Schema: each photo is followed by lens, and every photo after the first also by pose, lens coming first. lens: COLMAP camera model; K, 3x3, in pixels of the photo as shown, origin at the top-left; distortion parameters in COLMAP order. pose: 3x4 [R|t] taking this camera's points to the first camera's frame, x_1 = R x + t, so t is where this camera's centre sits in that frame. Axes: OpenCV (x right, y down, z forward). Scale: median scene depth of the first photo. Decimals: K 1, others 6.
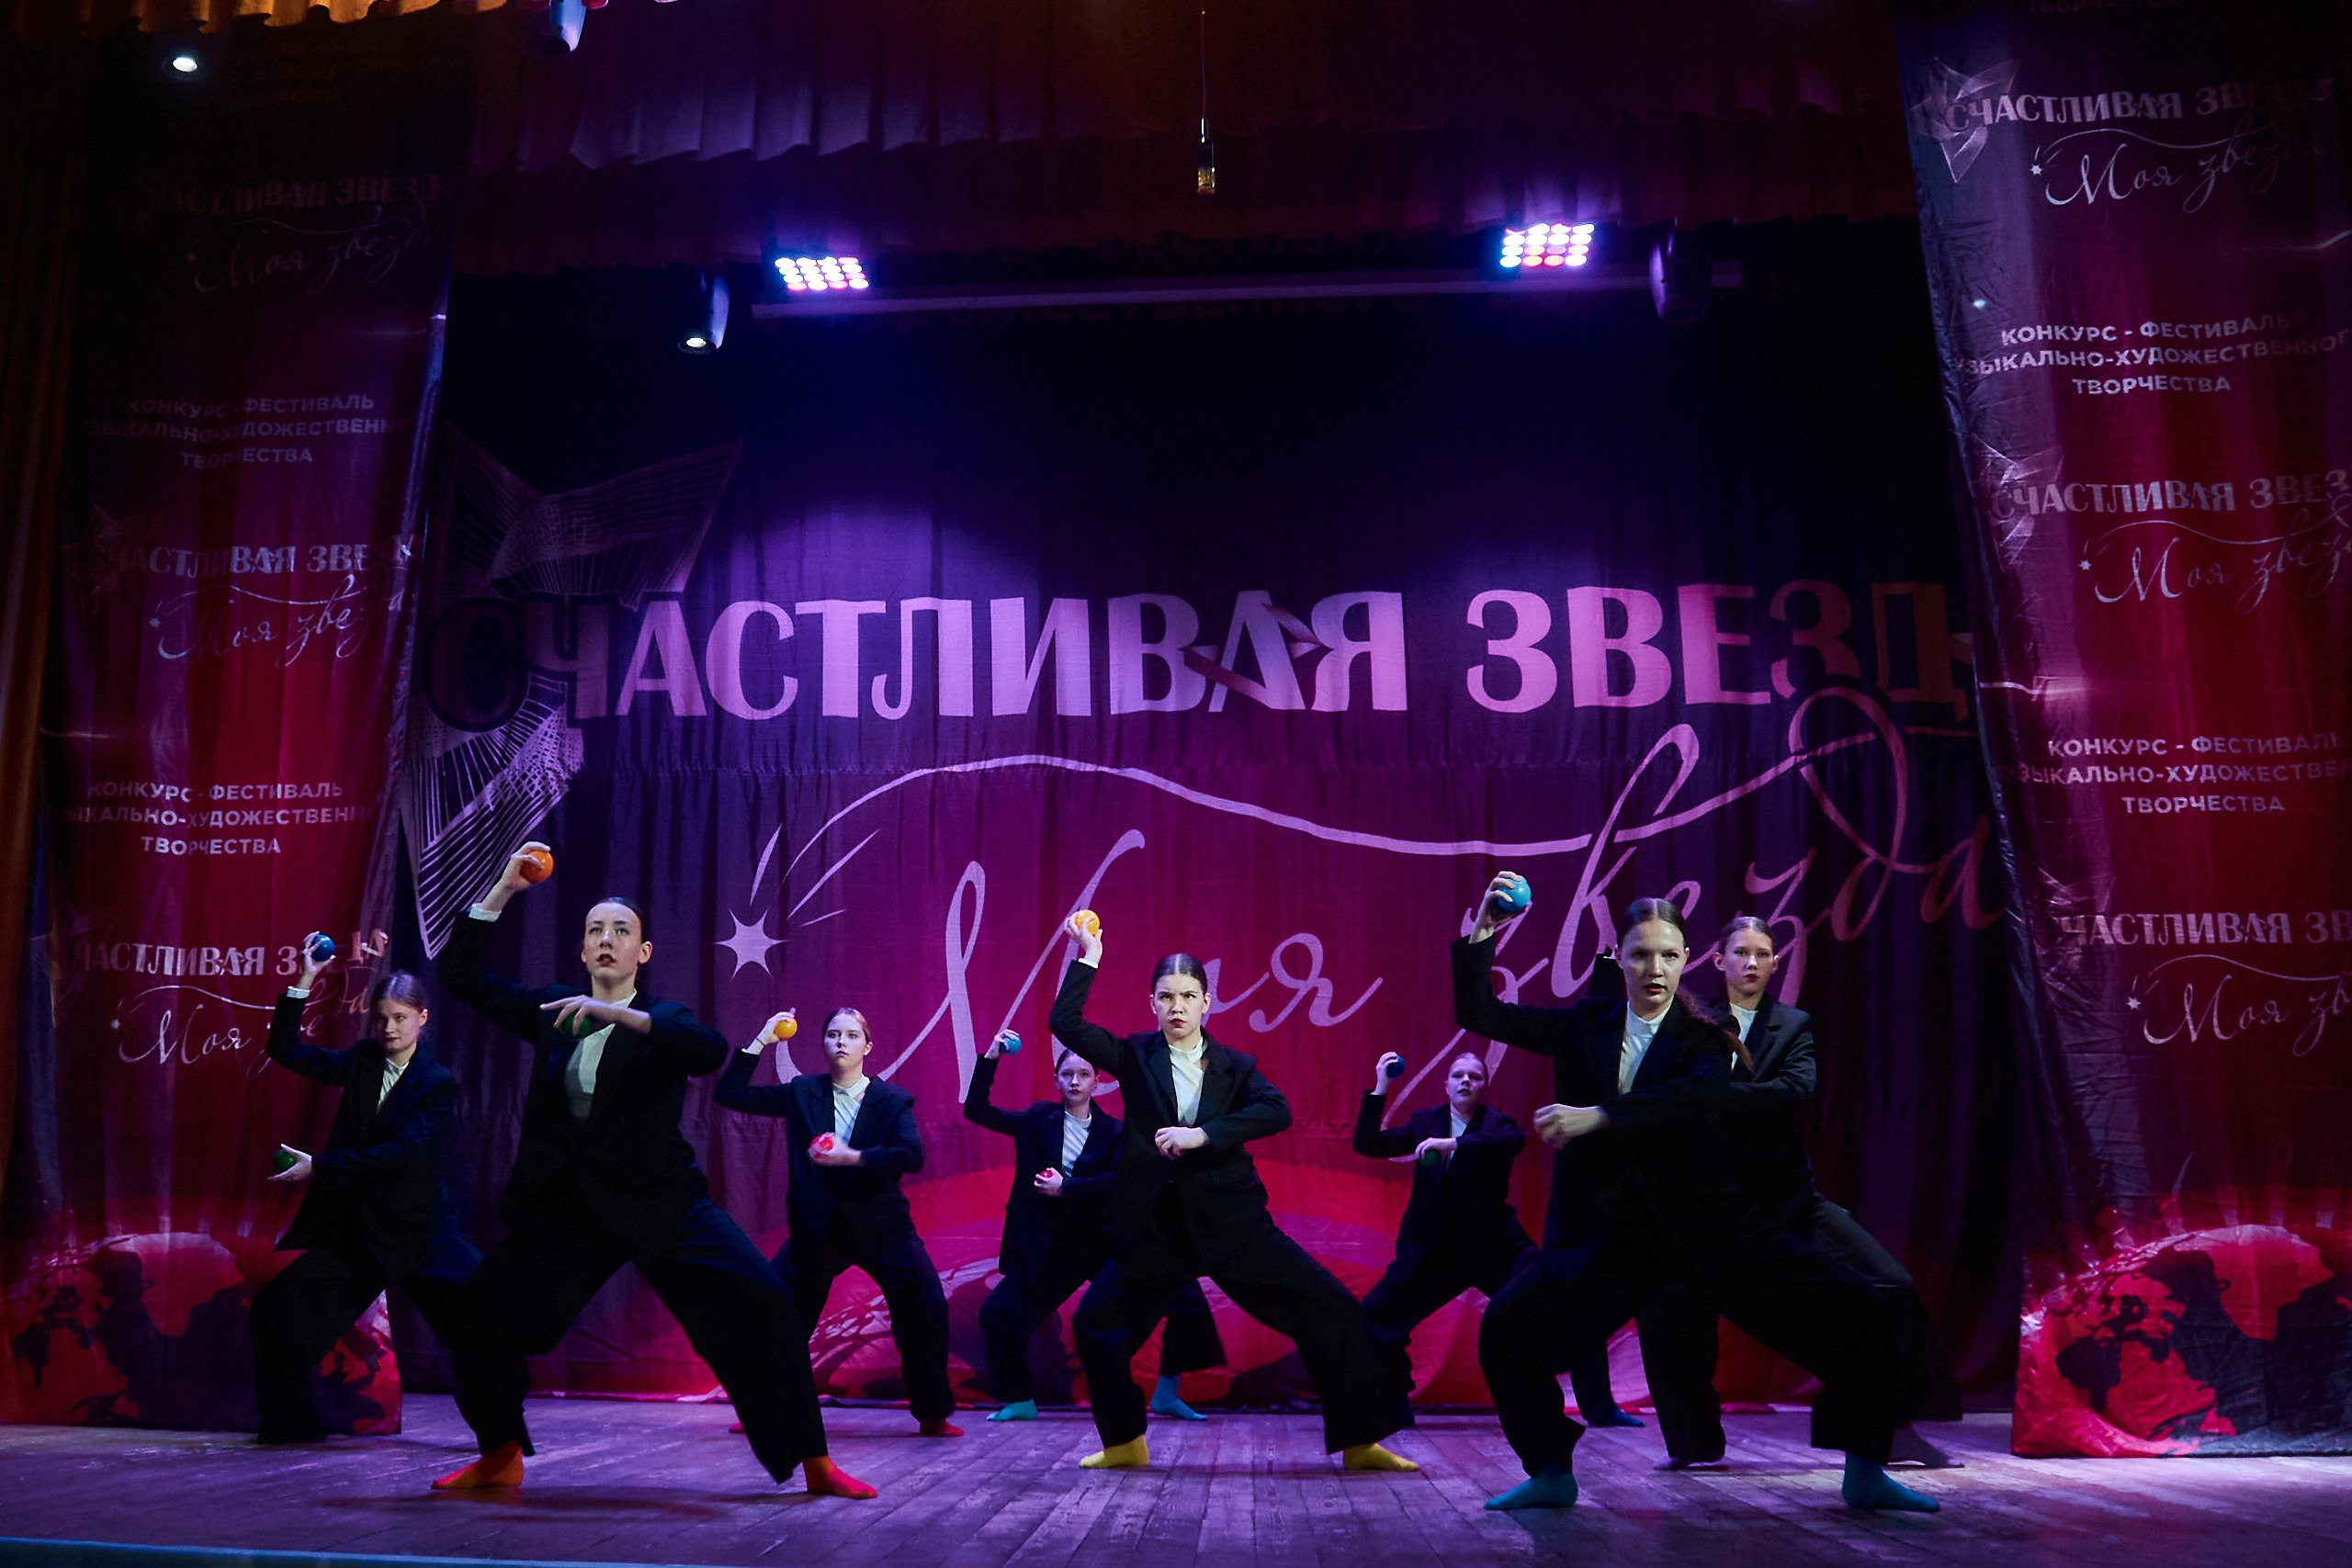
lens RADIAL K [[2369.8, 0, 961.9], [0, 2369.8, 788.3], [0, 0, 1]] dist [-0.129758, 0.030672]
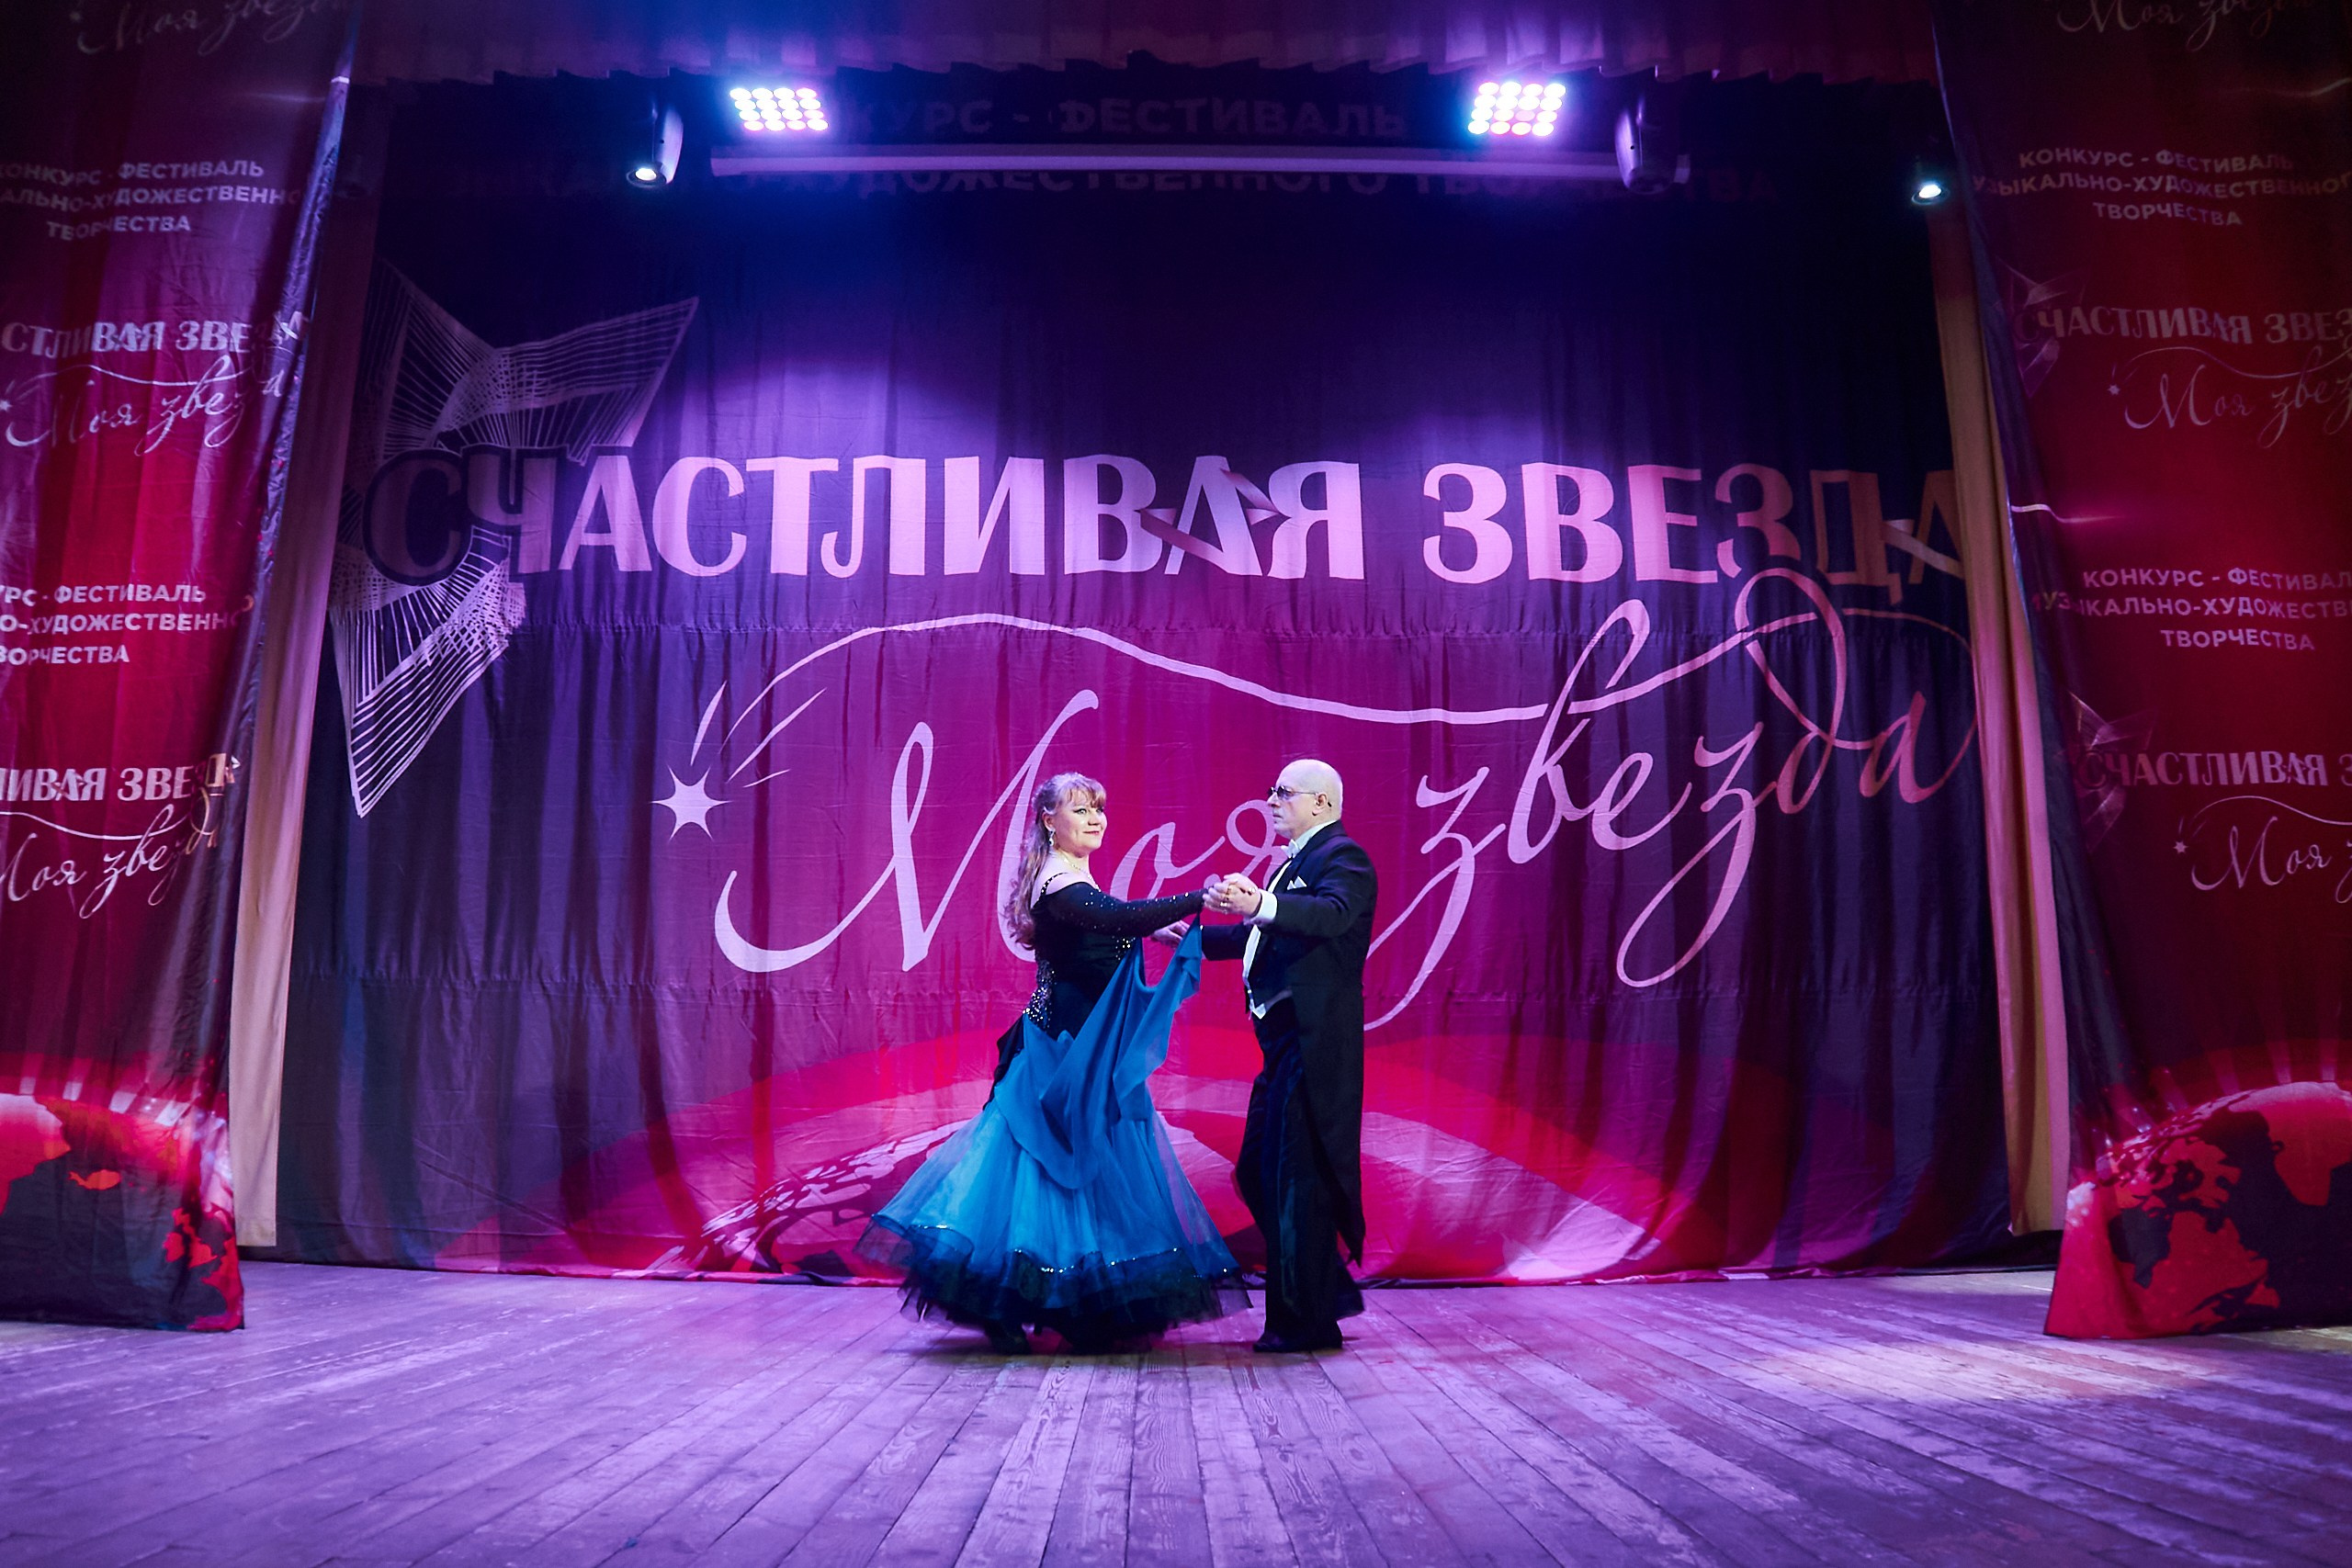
lens RADIAL K [[1906.7, 0, 1165.9], [0, 1906.7, 783.5], [0, 0, 1]] dist [-0.198178, 0.096245]
pose [[0.992222, 0.015516, 0.123512, 0.008382], [-0.017775, 0.999694, 0.017208, 0.040939], [-0.123207, -0.019270, 0.992194, 0.214262]]
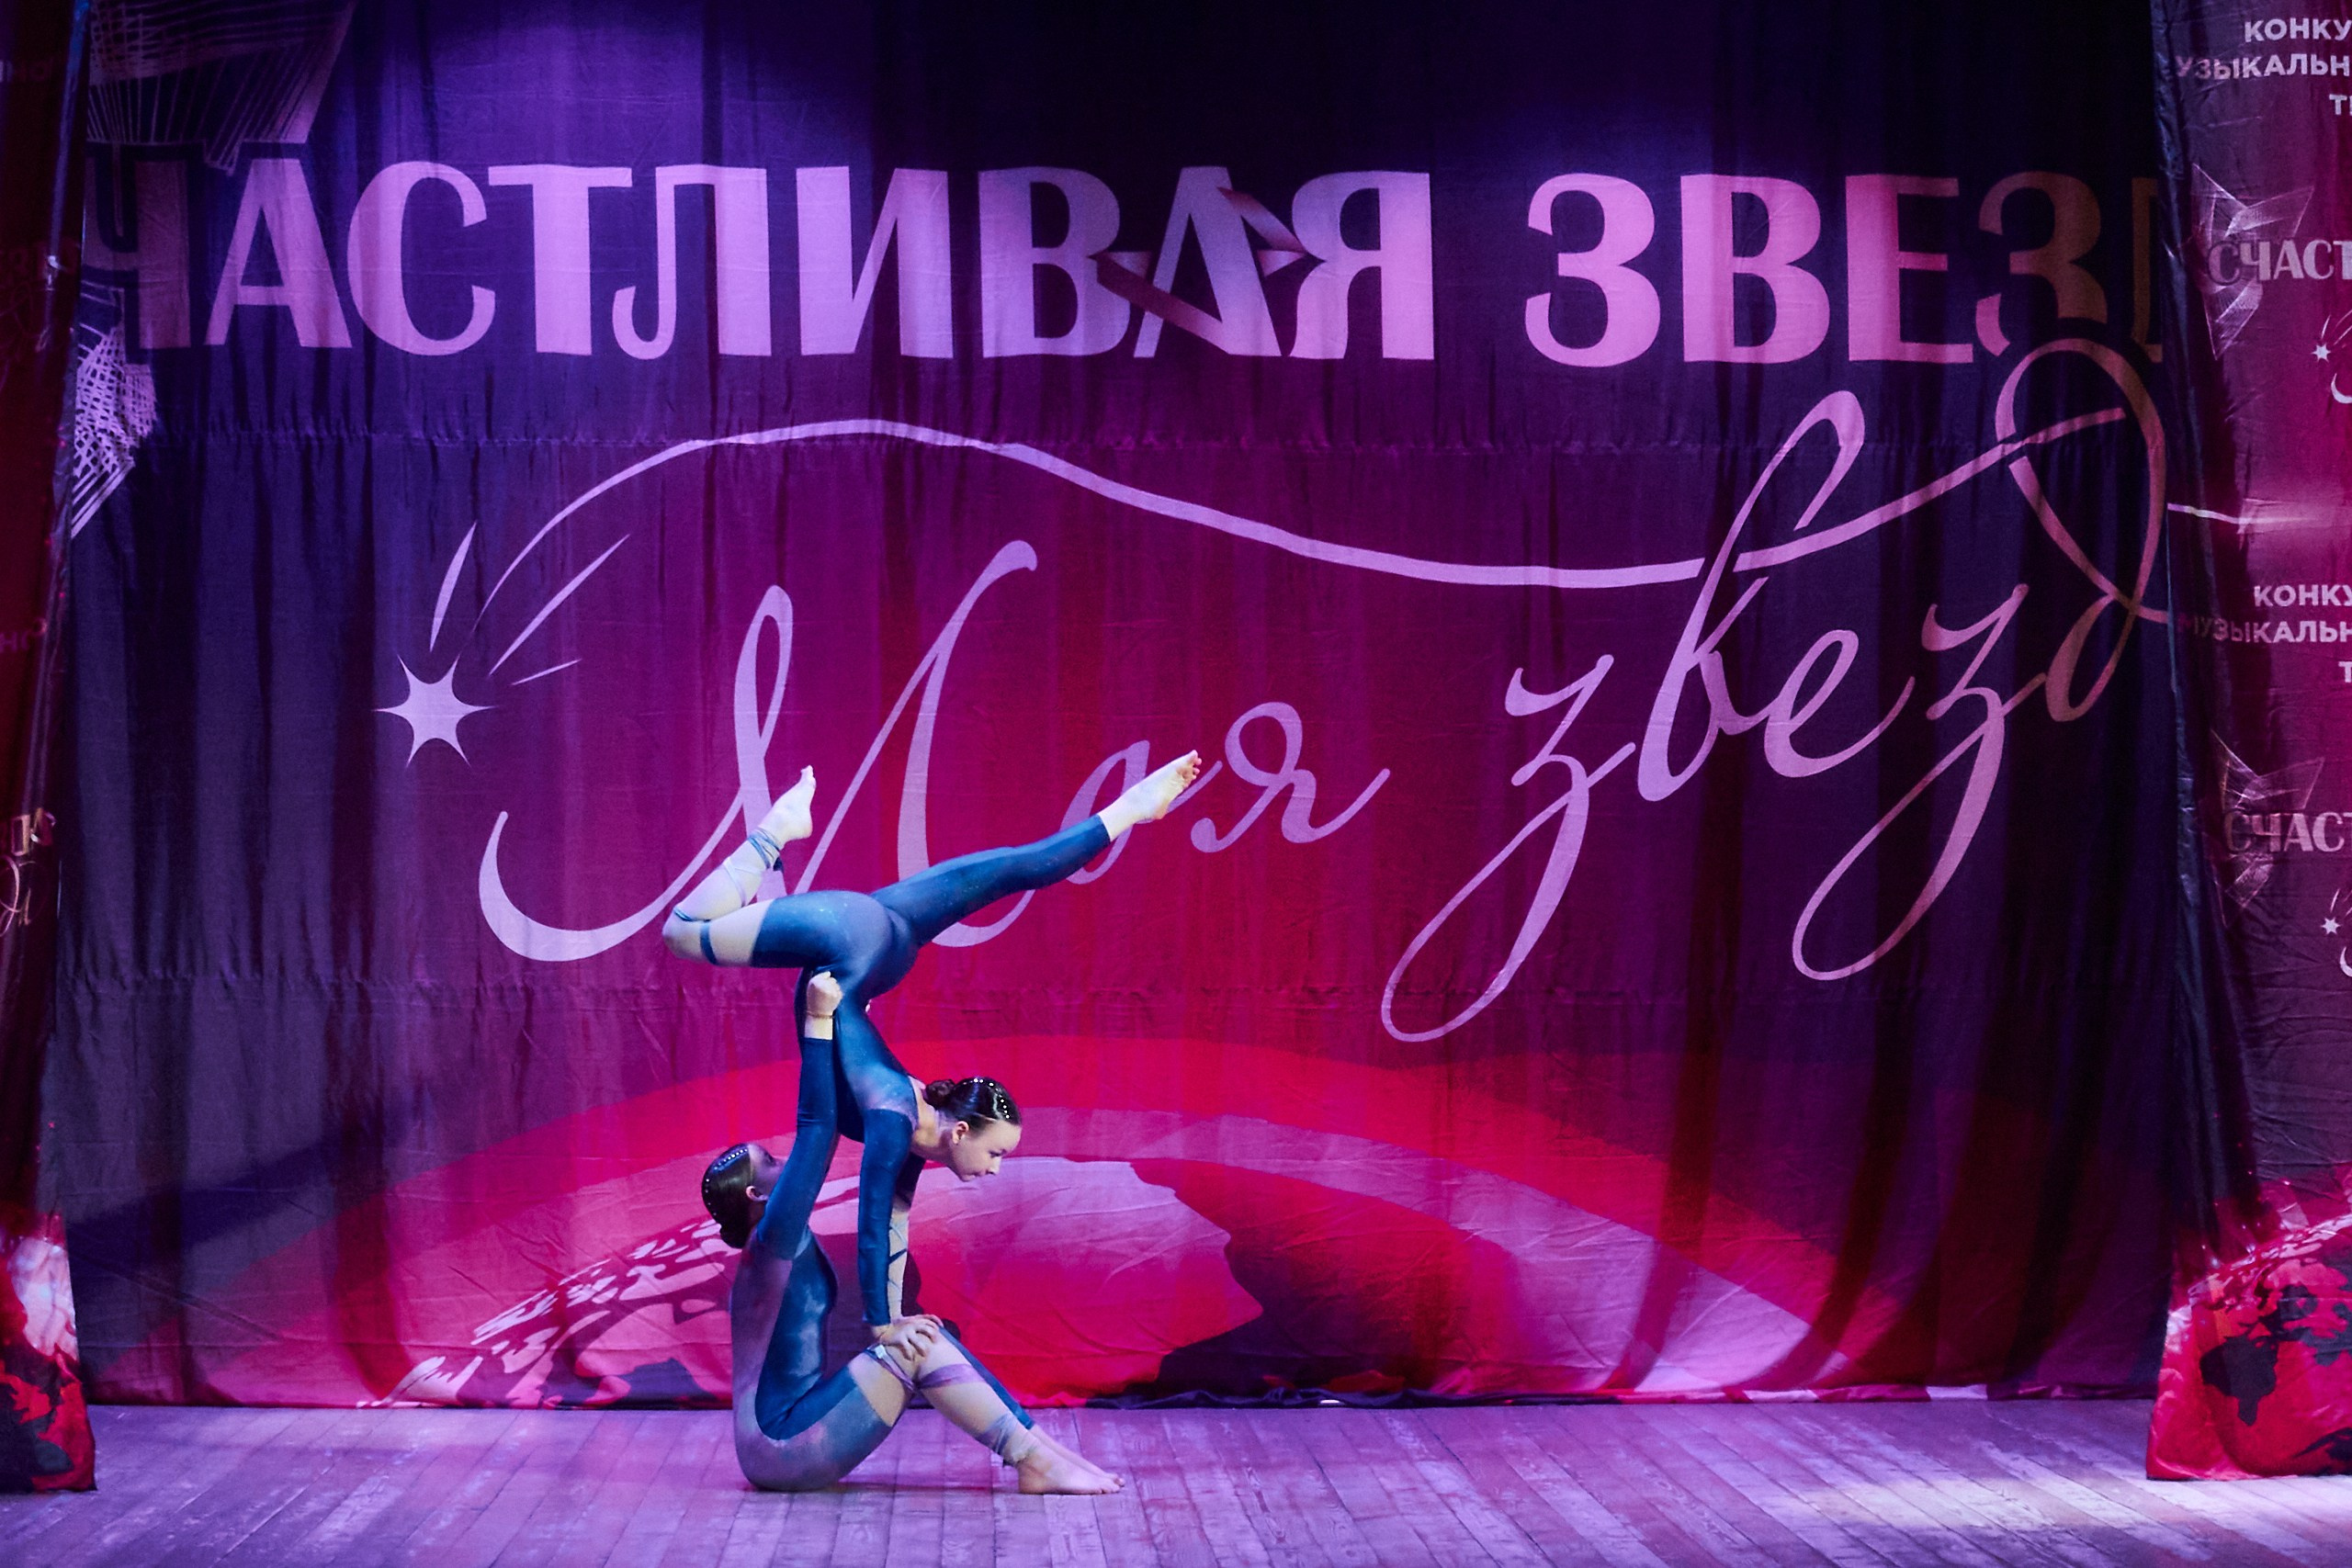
lens RADIAL K [[5742.9, 0, 1201.1], [0, 5742.9, 783.3], [0, 0, 1]] dist [-0.262765, 1.361740]
pose [[0.987362, -0.006682, 0.158337, -0.130645], [-0.021197, 0.984565, 0.173730, -0.193900], [-0.157054, -0.174891, 0.971981, -0.570608]]
